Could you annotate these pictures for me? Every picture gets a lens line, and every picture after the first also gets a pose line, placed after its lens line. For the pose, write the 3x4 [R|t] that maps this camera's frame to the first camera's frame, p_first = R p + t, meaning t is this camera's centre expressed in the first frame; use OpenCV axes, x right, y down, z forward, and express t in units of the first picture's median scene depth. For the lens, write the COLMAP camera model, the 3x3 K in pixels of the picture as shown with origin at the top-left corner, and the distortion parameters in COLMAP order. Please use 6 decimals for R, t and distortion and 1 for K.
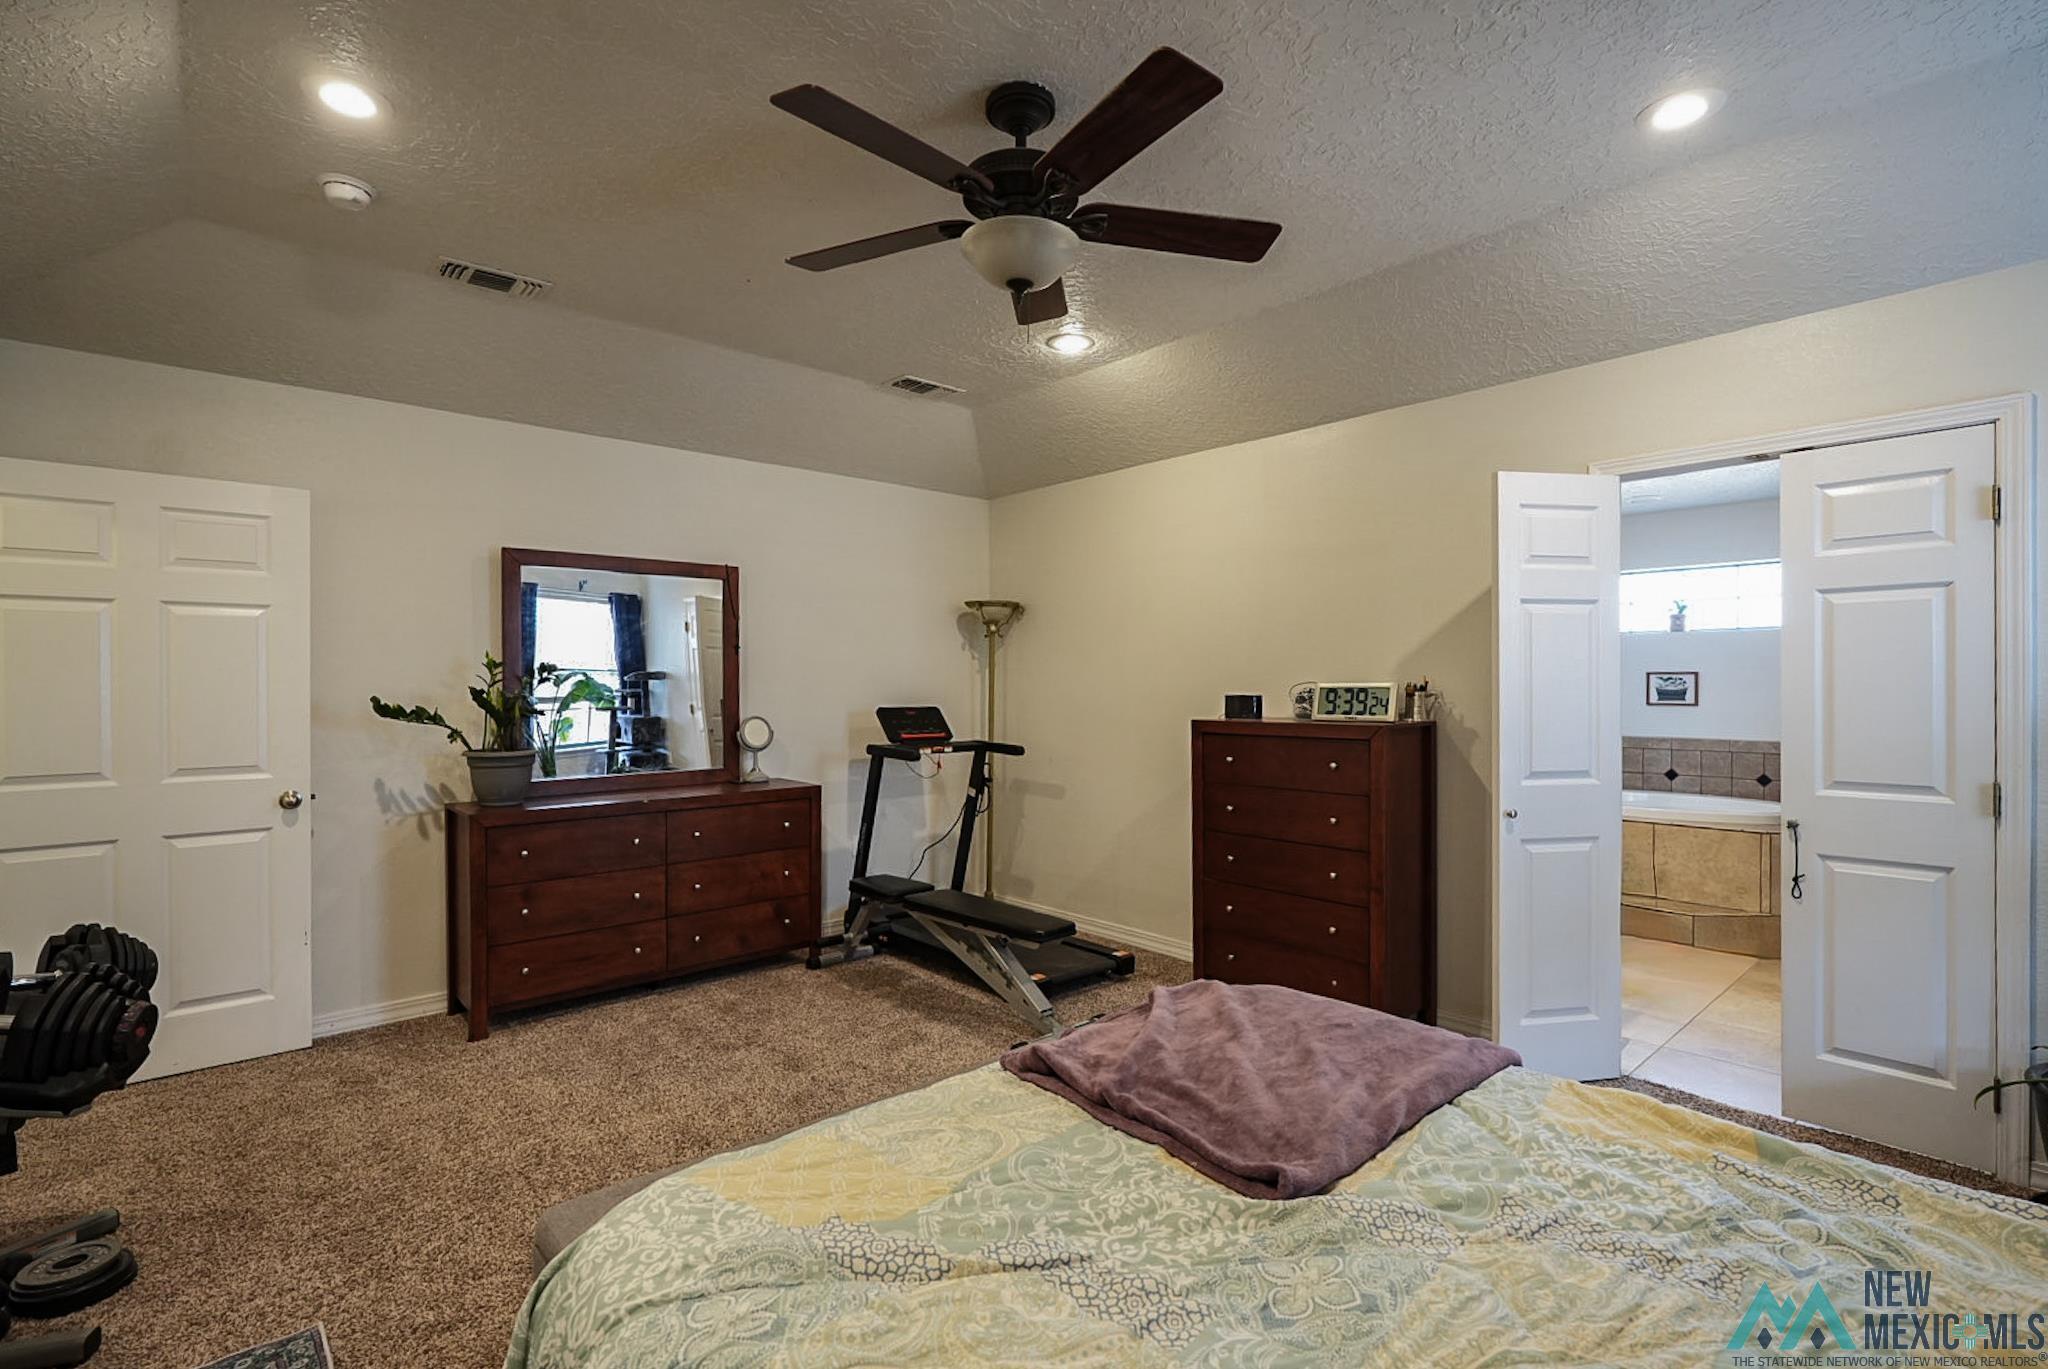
lens RADIAL K [[946.6, 0, 1024.0], [0, 946.6, 684.5], [0, 0, 1]] dist [-0.007066, -0.000104]
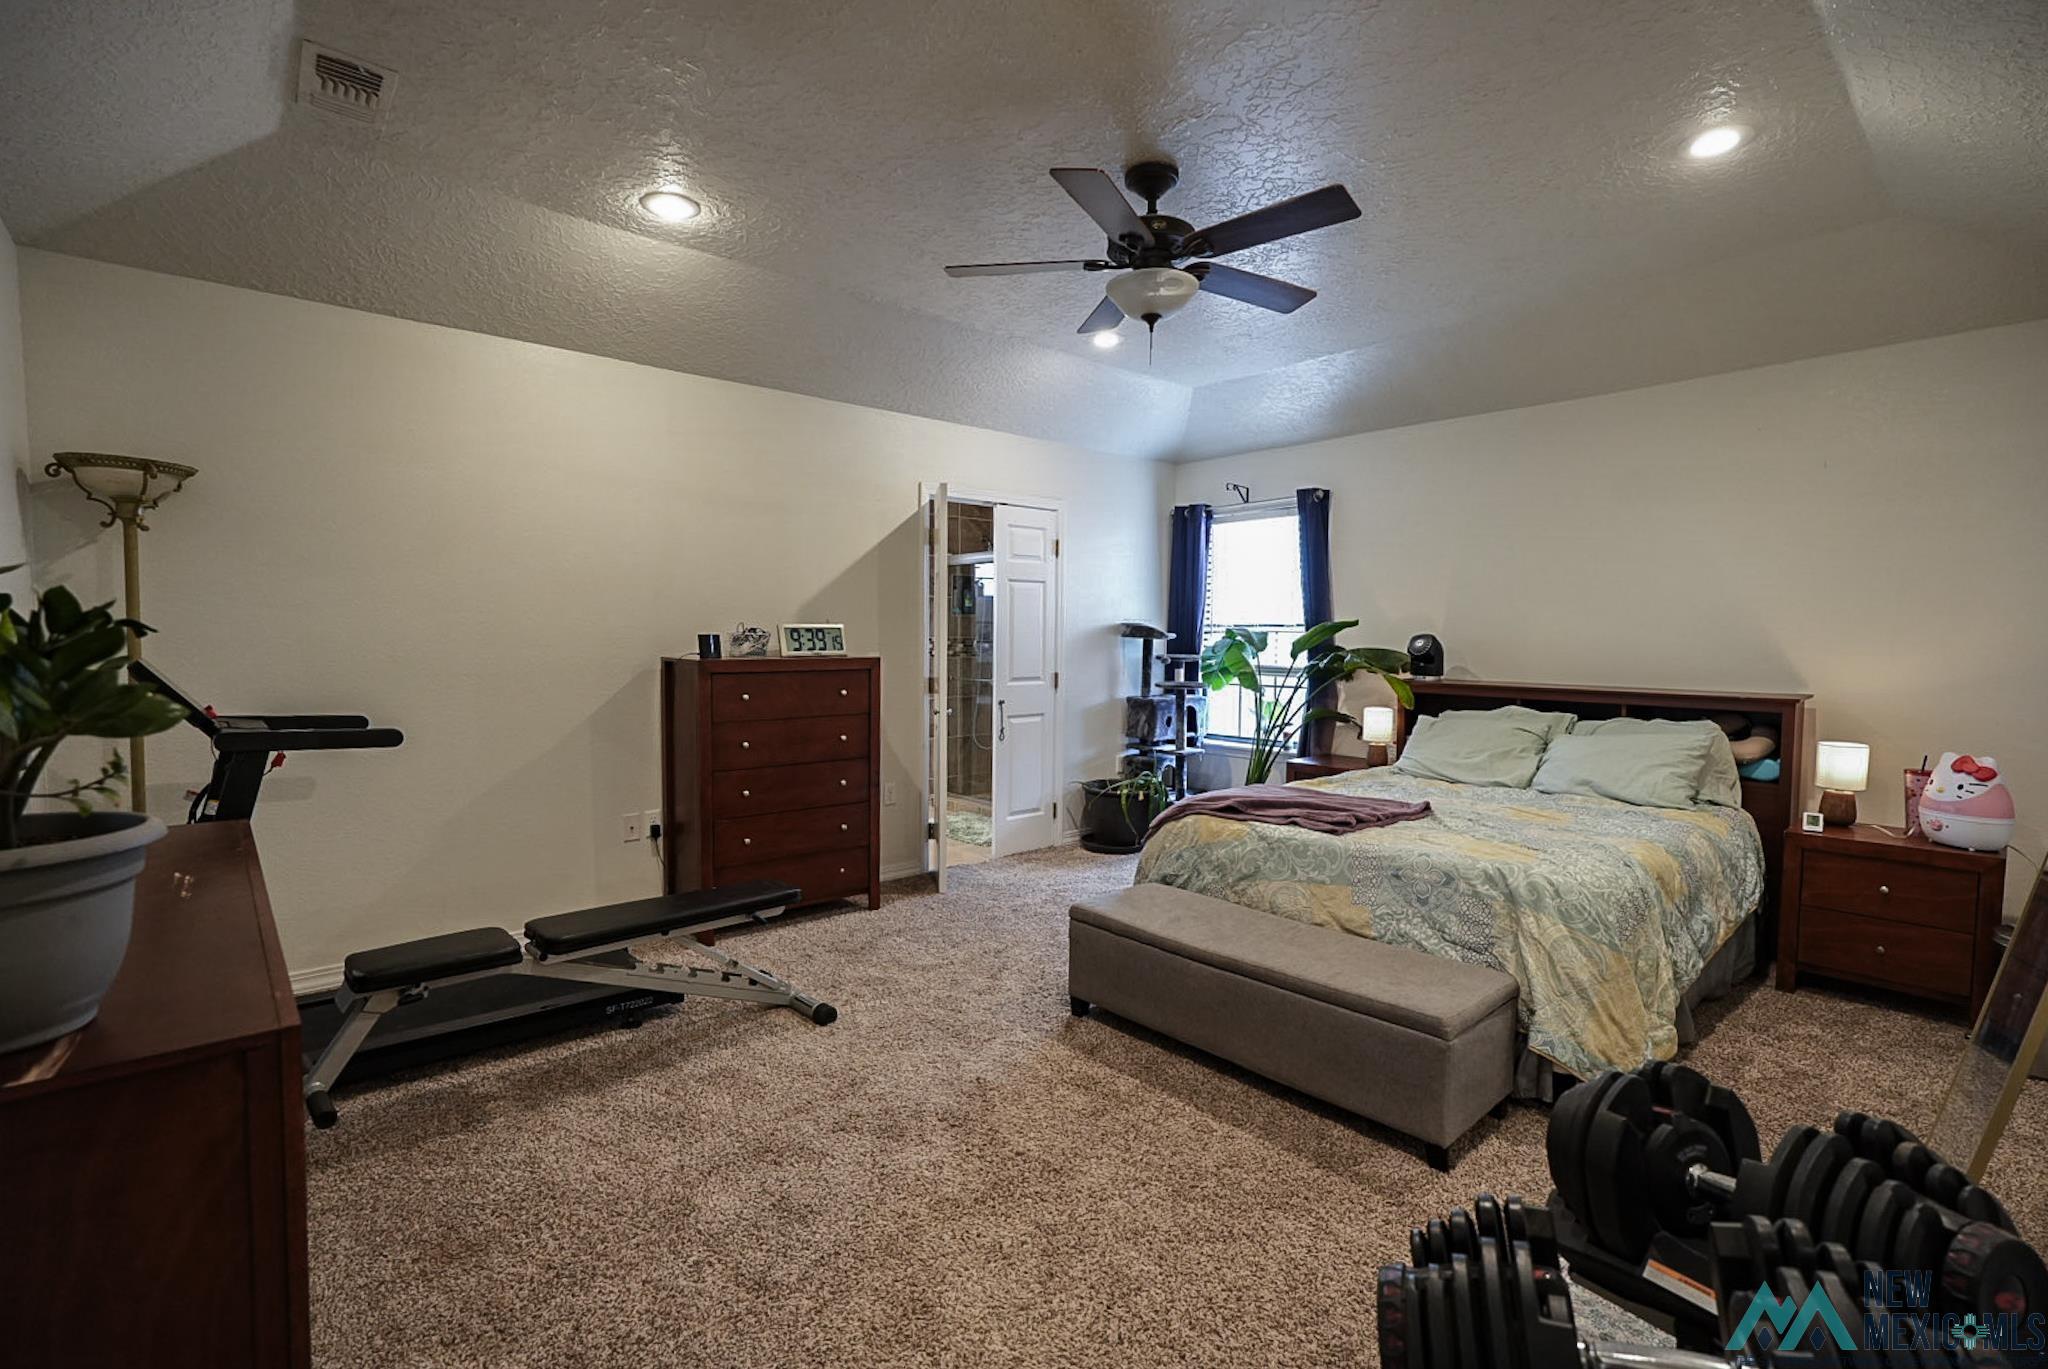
lens RADIAL K [[967.8, 0, 1011.5], [0, 967.8, 693.3], [0, 0, 1]] dist [-0.003842, -0.000277]
pose [[0.003254, -0.059124, 0.998245, -1.102900], [-0.008713, 0.998211, 0.059151, 0.014431], [-0.999957, -0.008890, 0.002733, 0.950710]]
